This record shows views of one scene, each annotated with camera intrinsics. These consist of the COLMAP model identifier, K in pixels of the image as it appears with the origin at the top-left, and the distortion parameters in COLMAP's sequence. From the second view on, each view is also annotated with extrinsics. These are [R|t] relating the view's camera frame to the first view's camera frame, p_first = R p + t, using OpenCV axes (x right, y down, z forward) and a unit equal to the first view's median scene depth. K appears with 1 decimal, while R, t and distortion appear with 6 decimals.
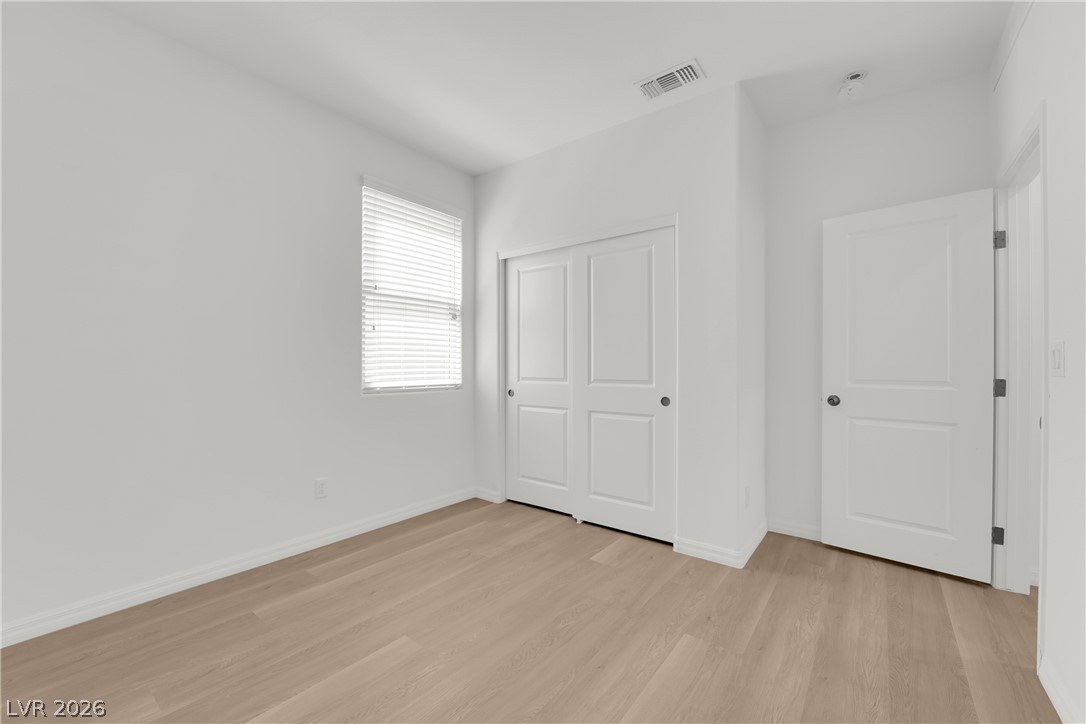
lens RADIAL K [[437.4, 0, 534.1], [0, 437.4, 357.1], [0, 0, 1]] dist [-0.010074, -0.002642]
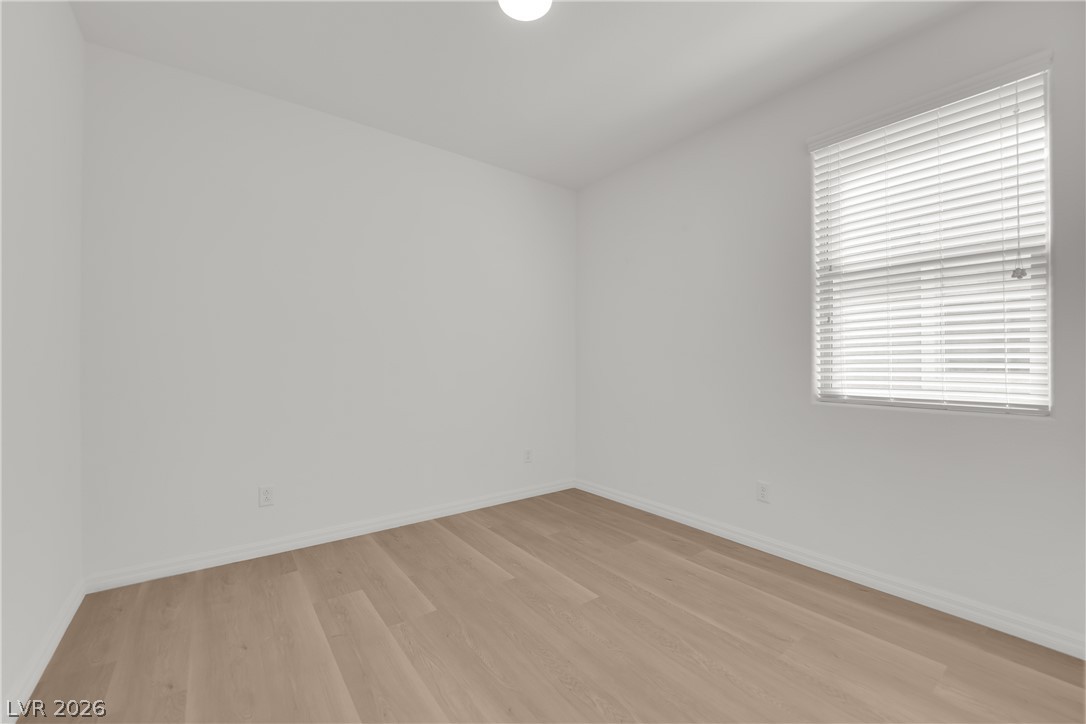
lens RADIAL K [[437.4, 0, 541.6], [0, 437.4, 357.5], [0, 0, 1]] dist [-0.010074, -0.002642]
pose [[-0.252881, -0.016831, -0.967351, 0.587172], [0.012277, 0.999712, -0.020604, 0.013480], [0.967419, -0.017087, -0.252602, 0.767426]]
